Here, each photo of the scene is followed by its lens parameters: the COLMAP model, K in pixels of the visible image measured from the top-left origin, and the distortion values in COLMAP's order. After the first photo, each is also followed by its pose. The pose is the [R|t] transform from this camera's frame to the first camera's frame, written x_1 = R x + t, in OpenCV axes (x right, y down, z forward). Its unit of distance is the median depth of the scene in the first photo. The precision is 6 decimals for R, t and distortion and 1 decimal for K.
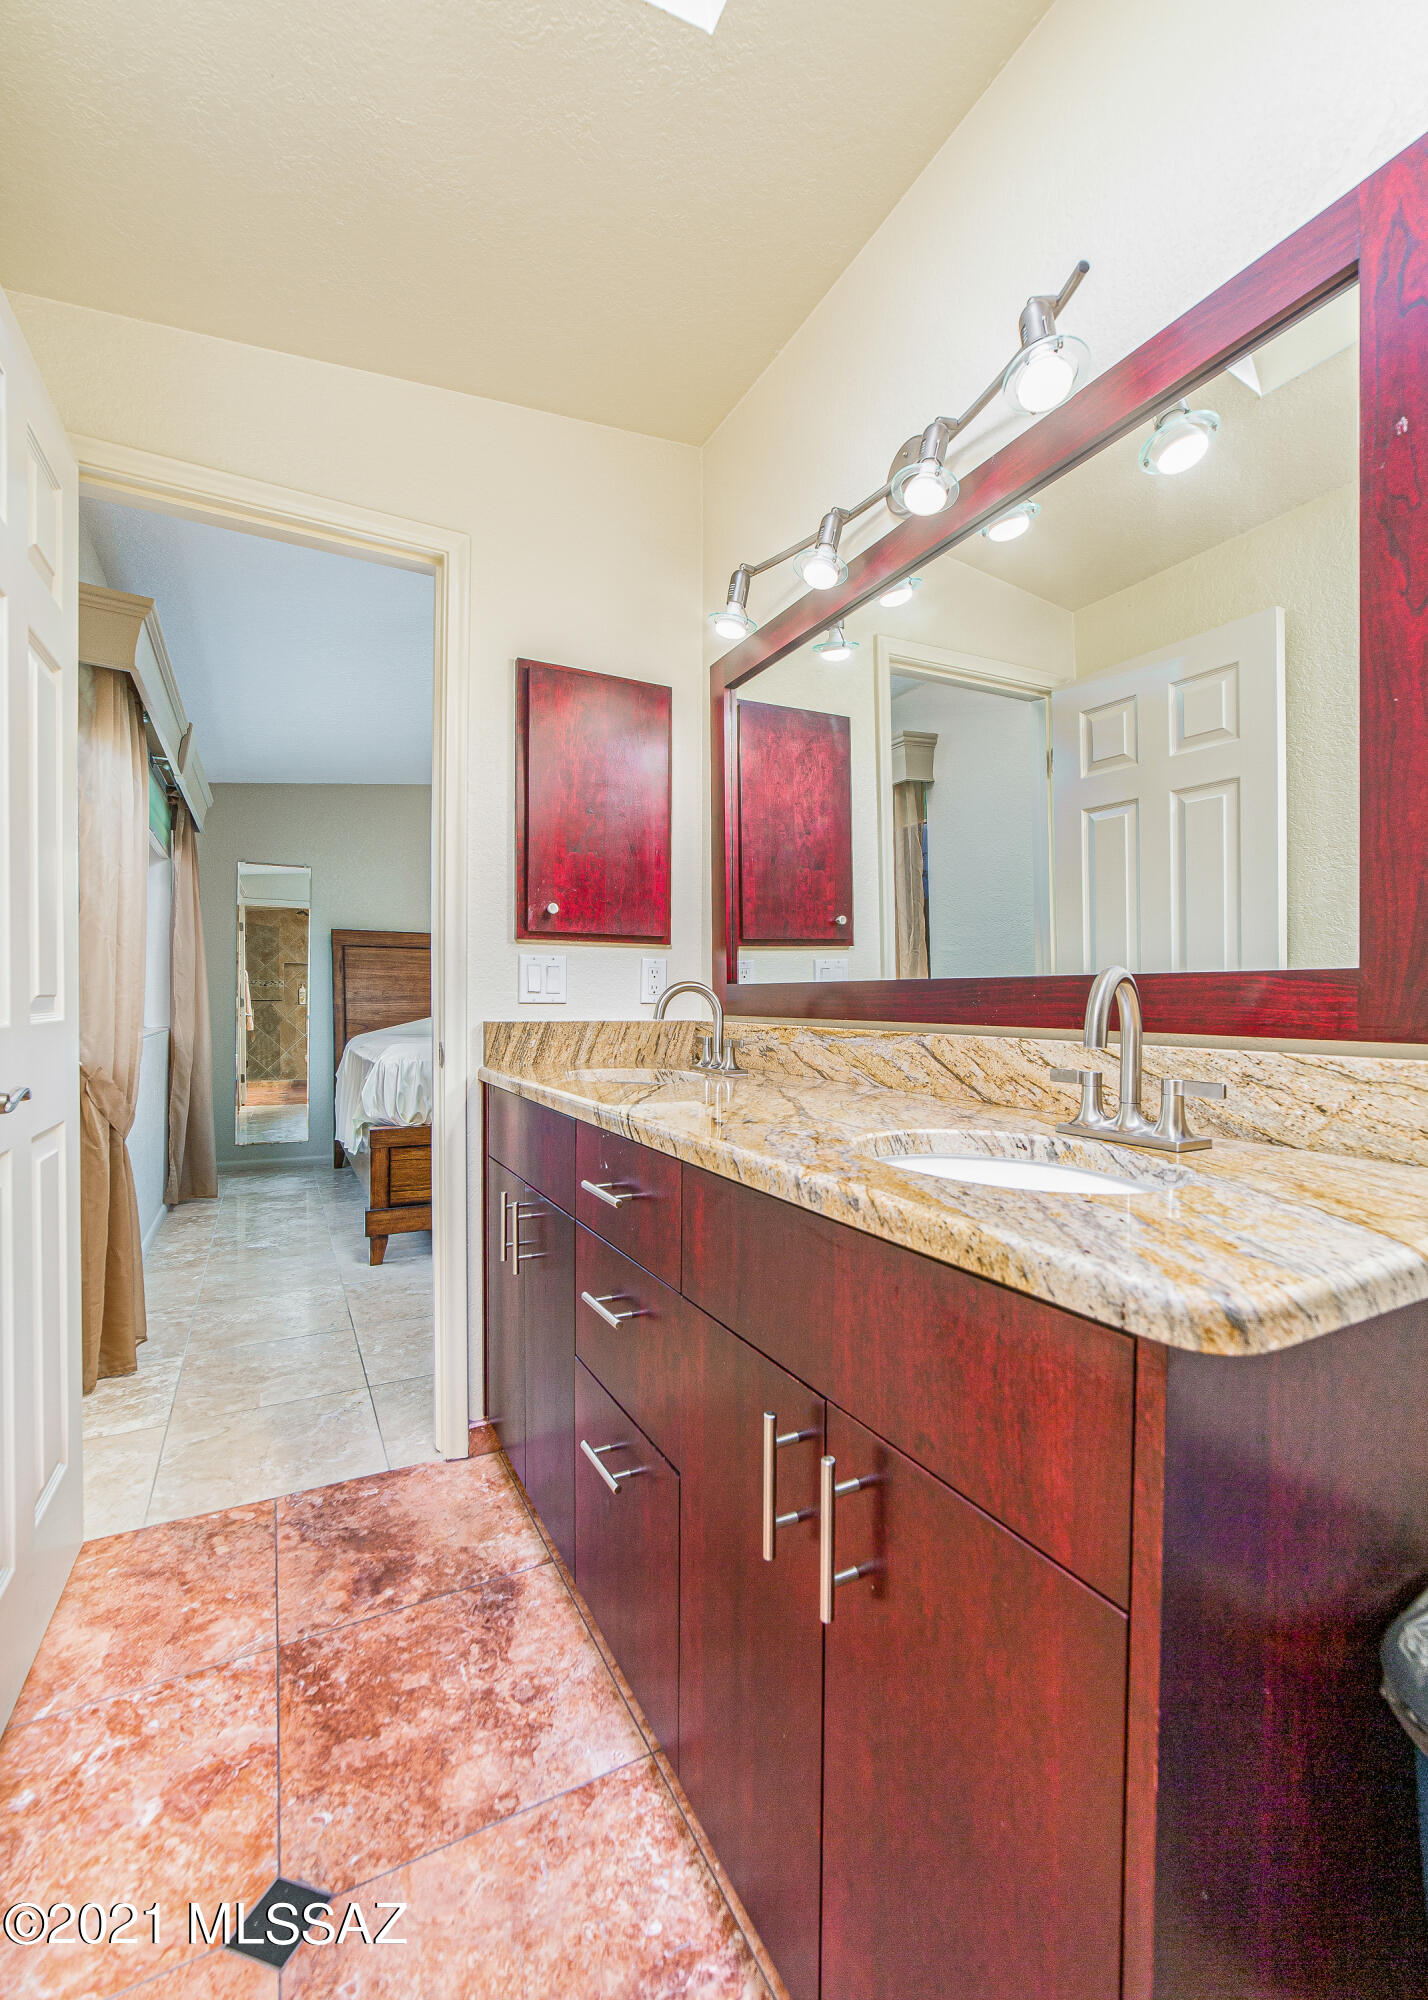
lens RADIAL K [[854.5, 0, 721.1], [0, 854.5, 1017.3], [0, 0, 1]] dist [0.000927, 0.001293]
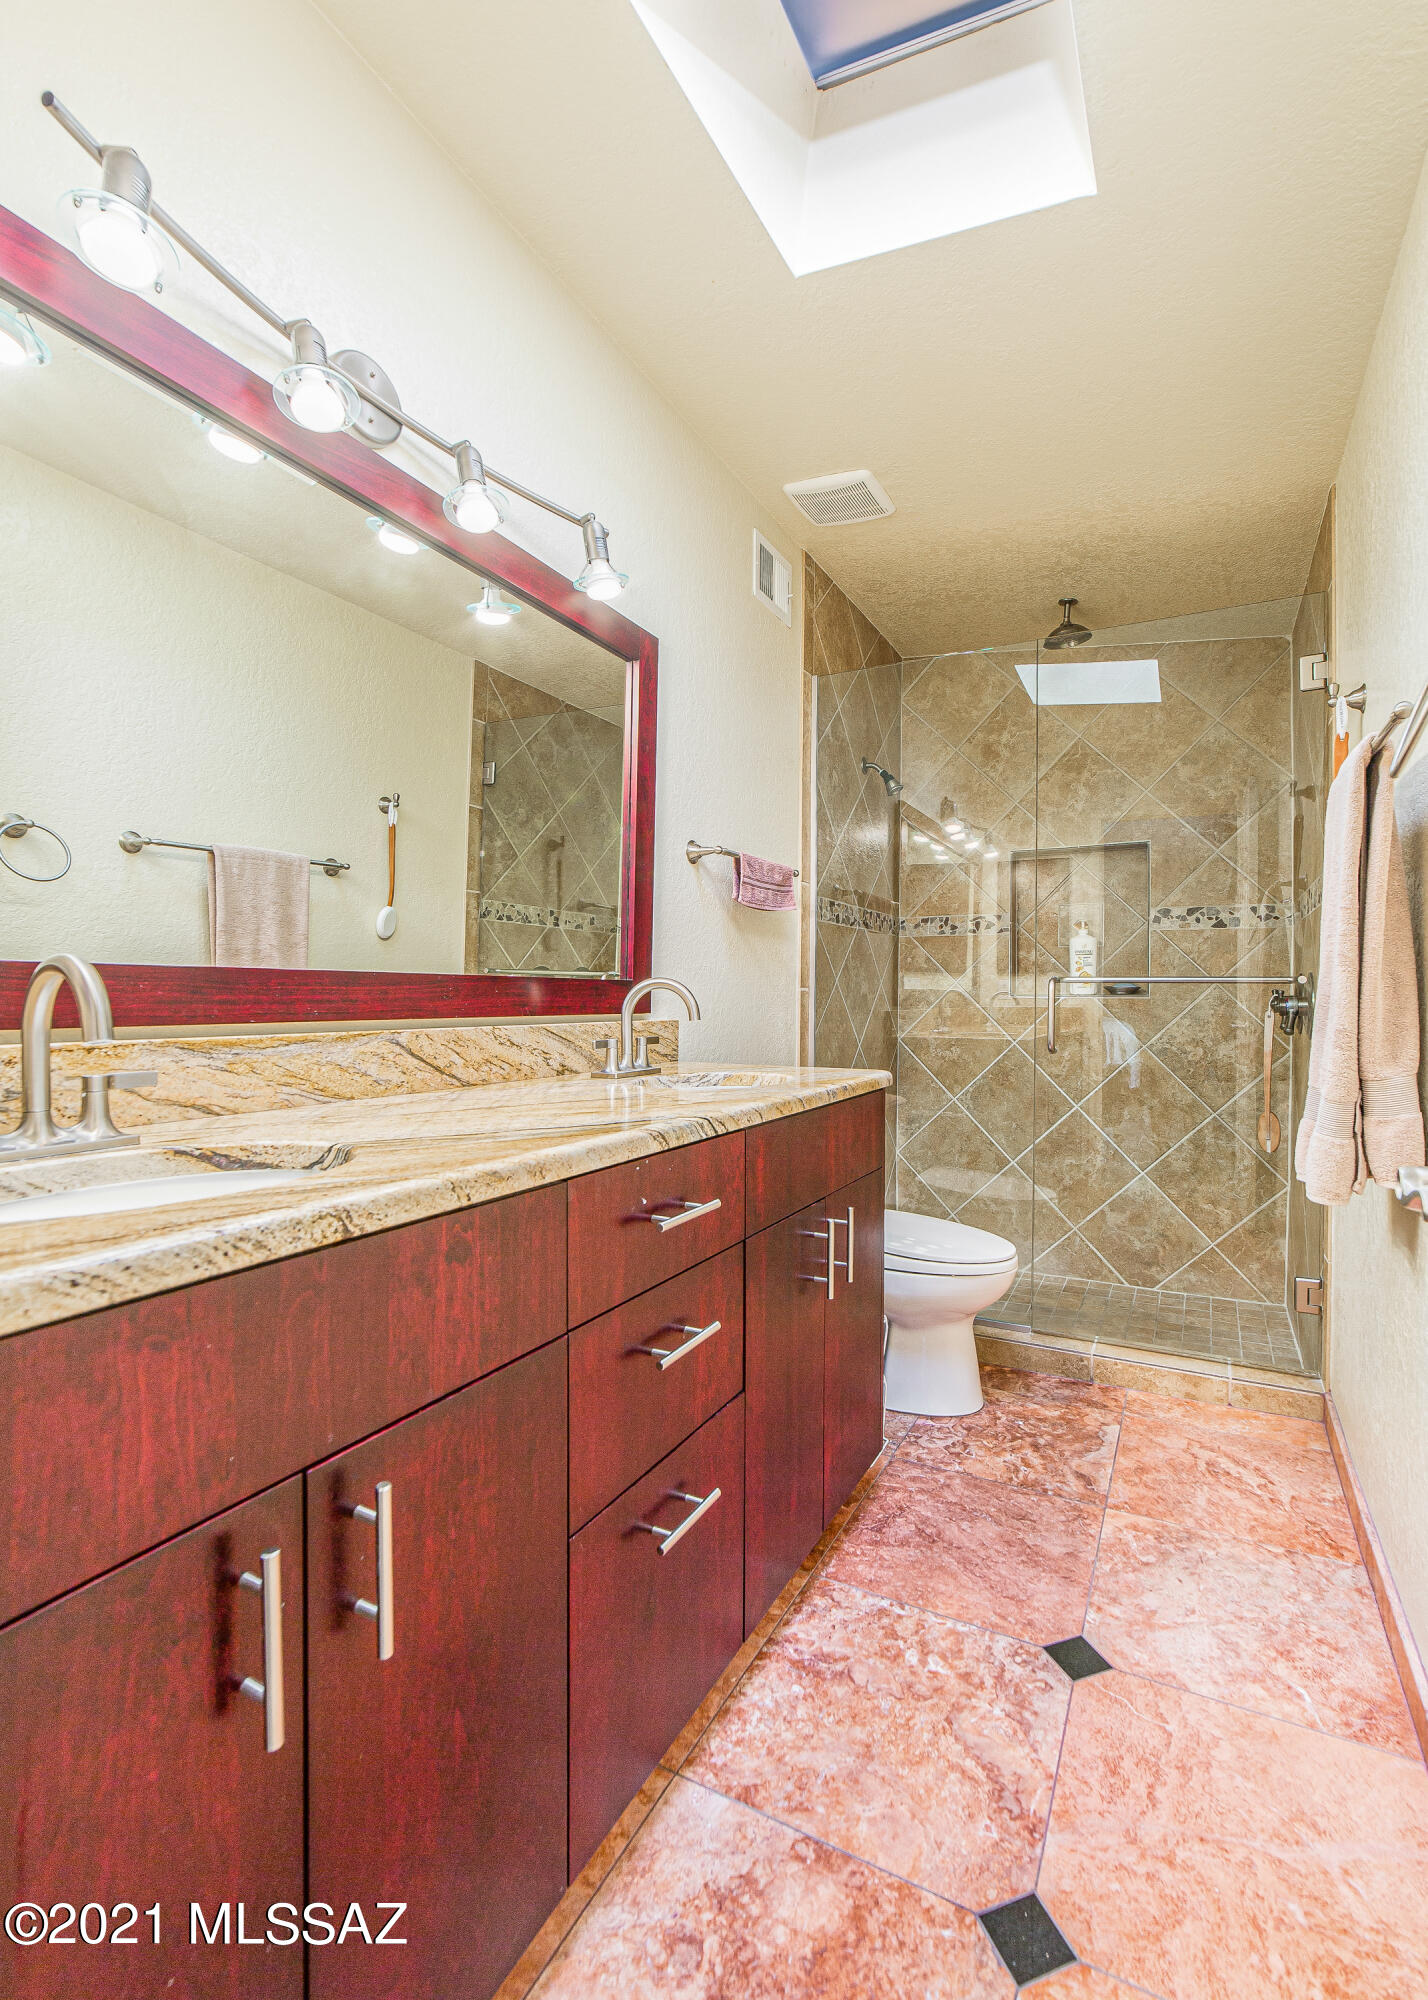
lens RADIAL K [[854.5, 0, 765.7], [0, 854.5, 995.3], [0, 0, 1]] dist [0.000927, 0.001293]
pose [[-0.574649, -0.009046, 0.818350, -0.965309], [0.006720, 0.999853, 0.015771, -0.040189], [-0.818372, 0.014562, -0.574504, 1.522336]]
